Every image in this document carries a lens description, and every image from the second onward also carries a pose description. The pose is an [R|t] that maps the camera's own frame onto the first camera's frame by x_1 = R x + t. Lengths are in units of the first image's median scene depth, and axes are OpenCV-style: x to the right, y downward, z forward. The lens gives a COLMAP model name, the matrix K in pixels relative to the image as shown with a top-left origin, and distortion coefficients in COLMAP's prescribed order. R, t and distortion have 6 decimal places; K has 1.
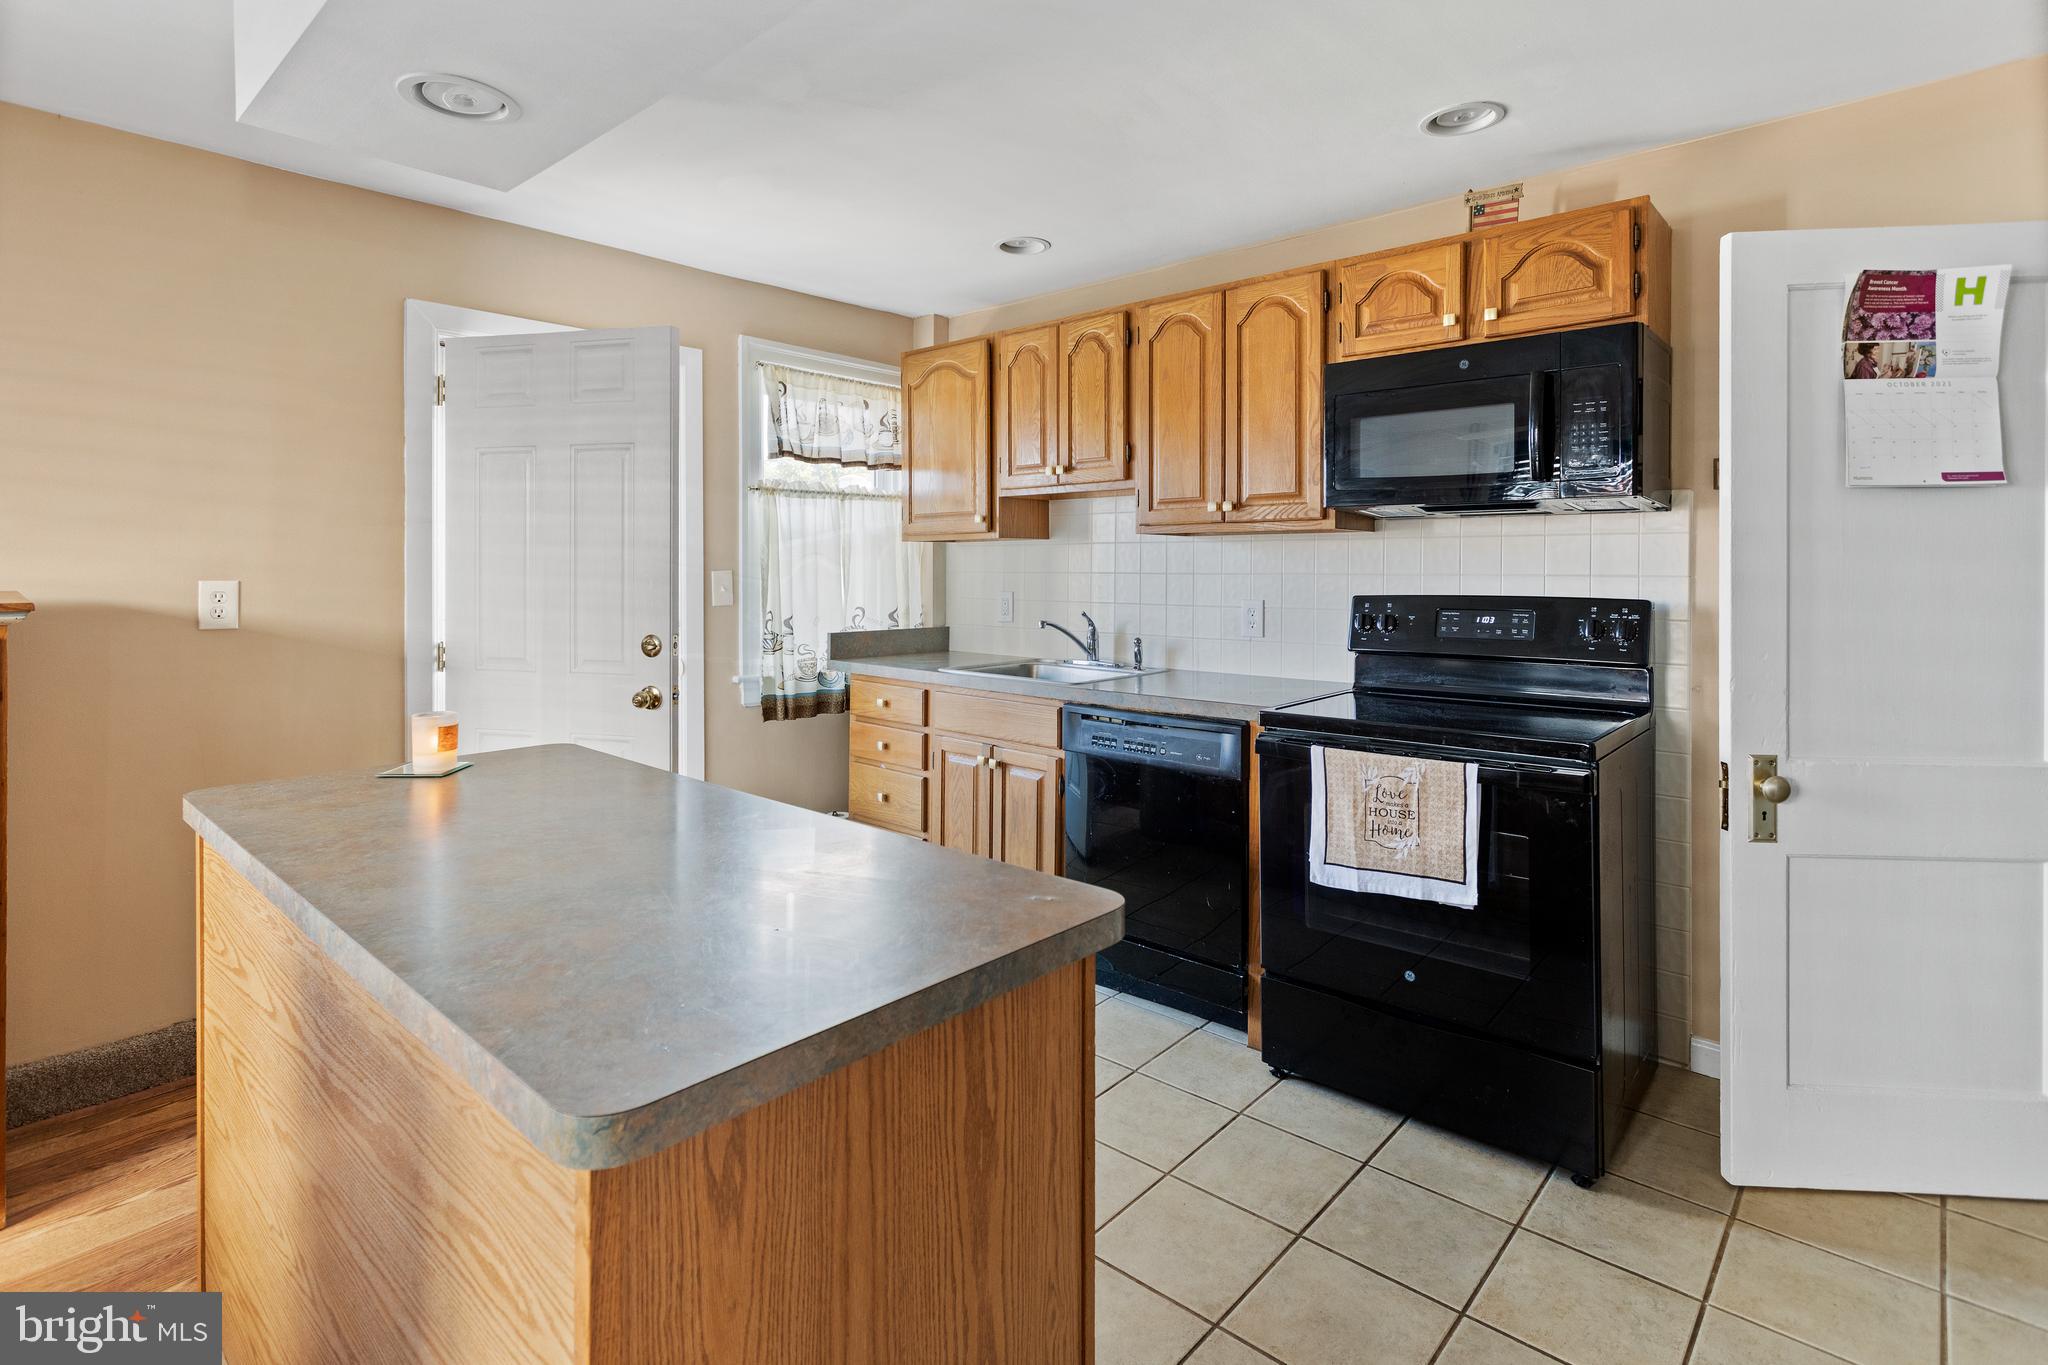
lens RADIAL K [[1011.6, 0, 1025.2], [0, 1011.6, 636.0], [0, 0, 1]] dist [-0.000527, 0.001701]
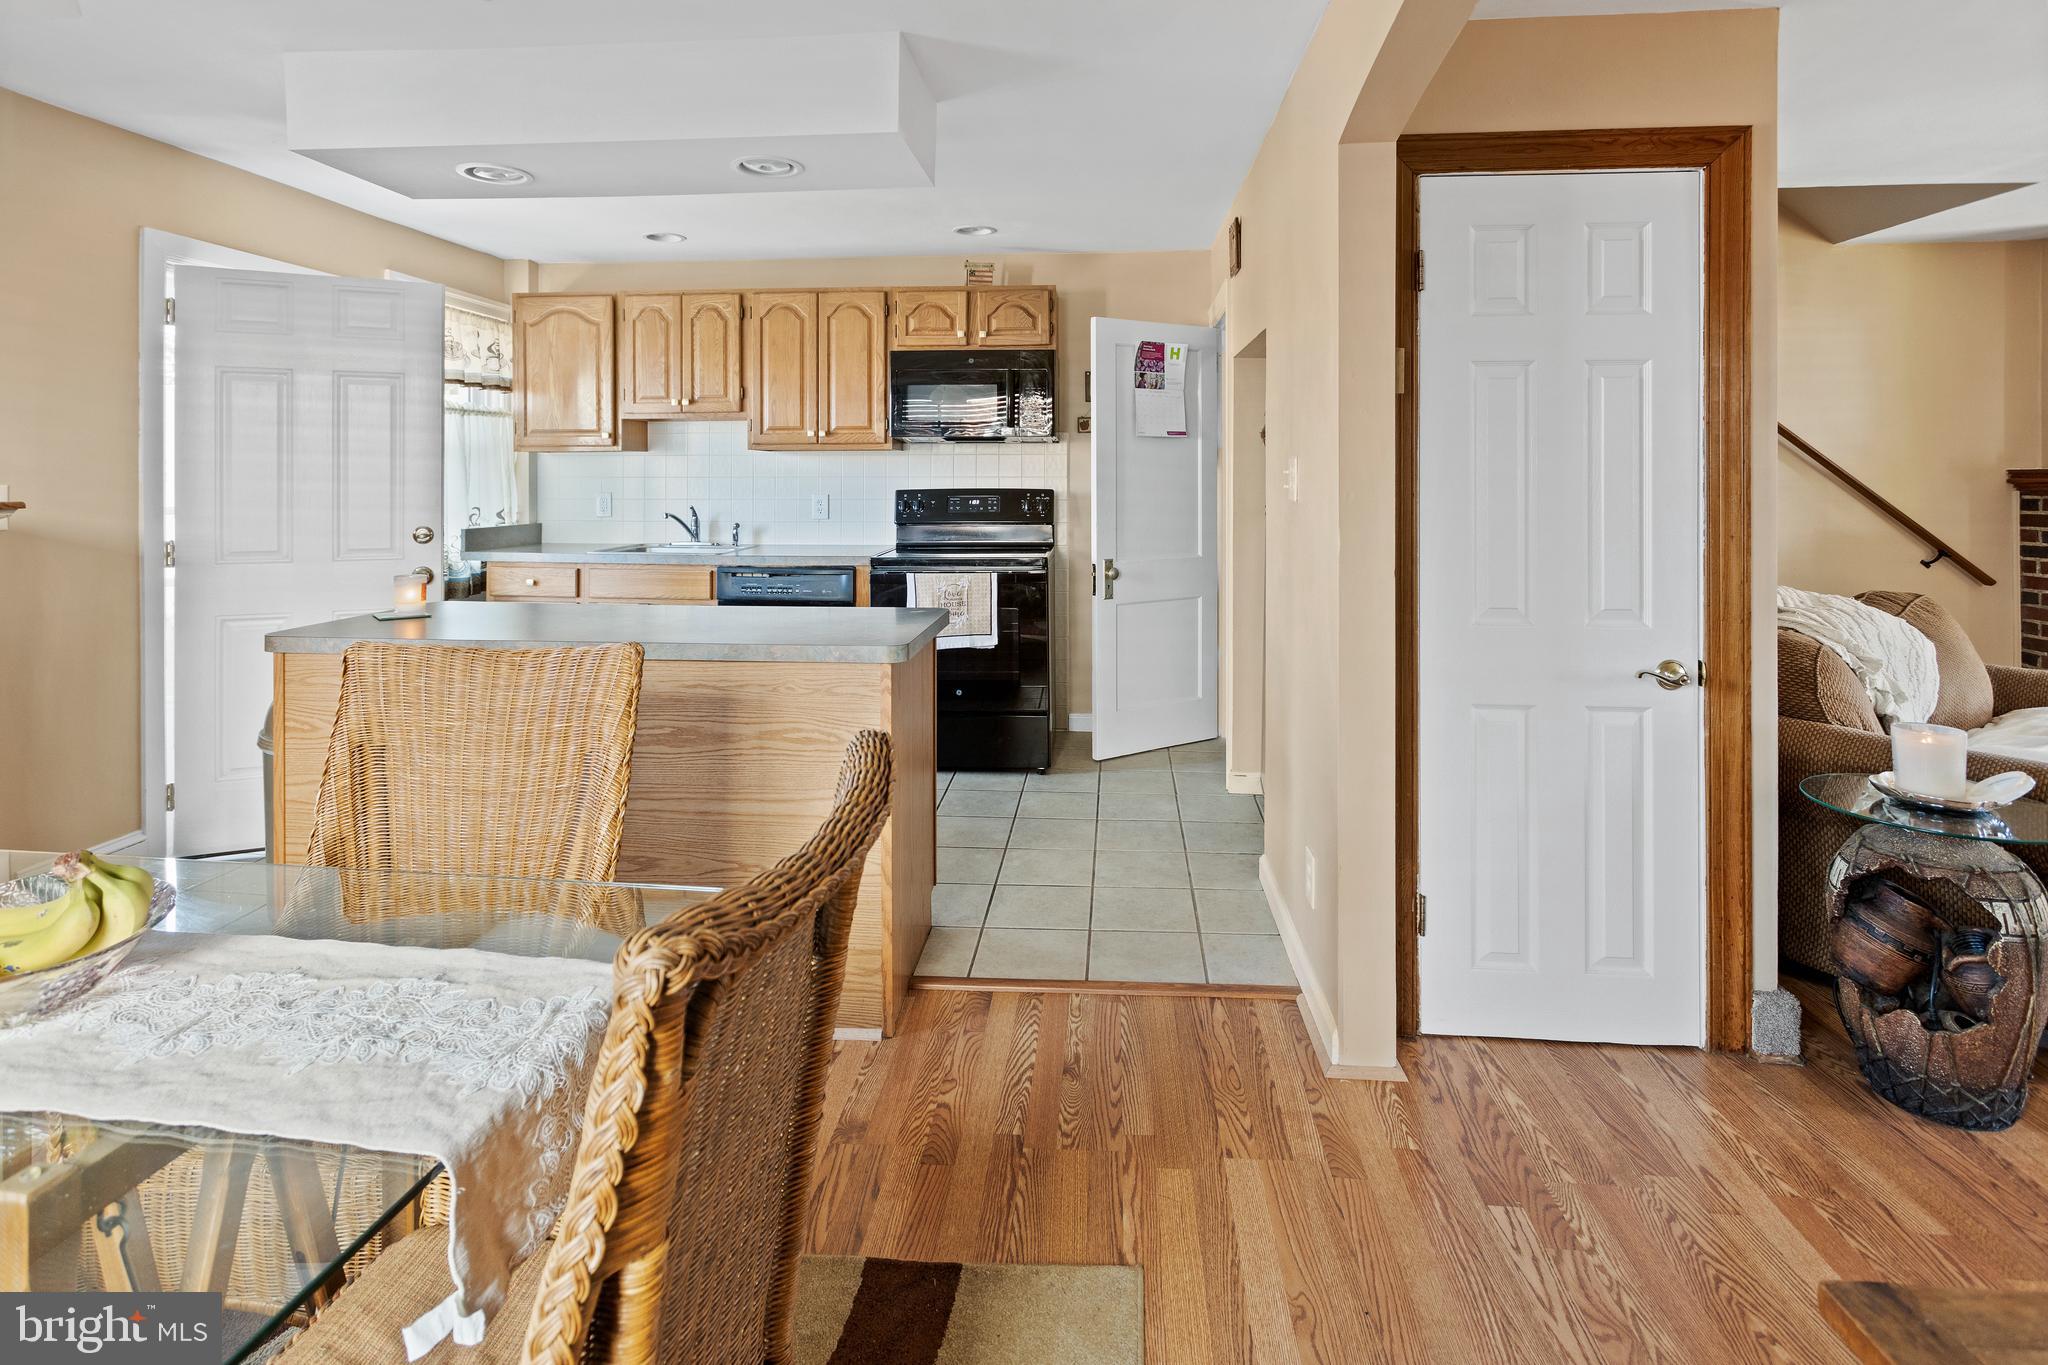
lens RADIAL K [[998.7, 0, 964.7], [0, 998.7, 656.3], [0, 0, 1]] dist [-0.021206, 0.031153]
pose [[0.831618, -0.100354, 0.546205, -0.524939], [0.038109, 0.991531, 0.124151, 0.032938], [-0.554038, -0.082431, 0.828400, -0.457354]]
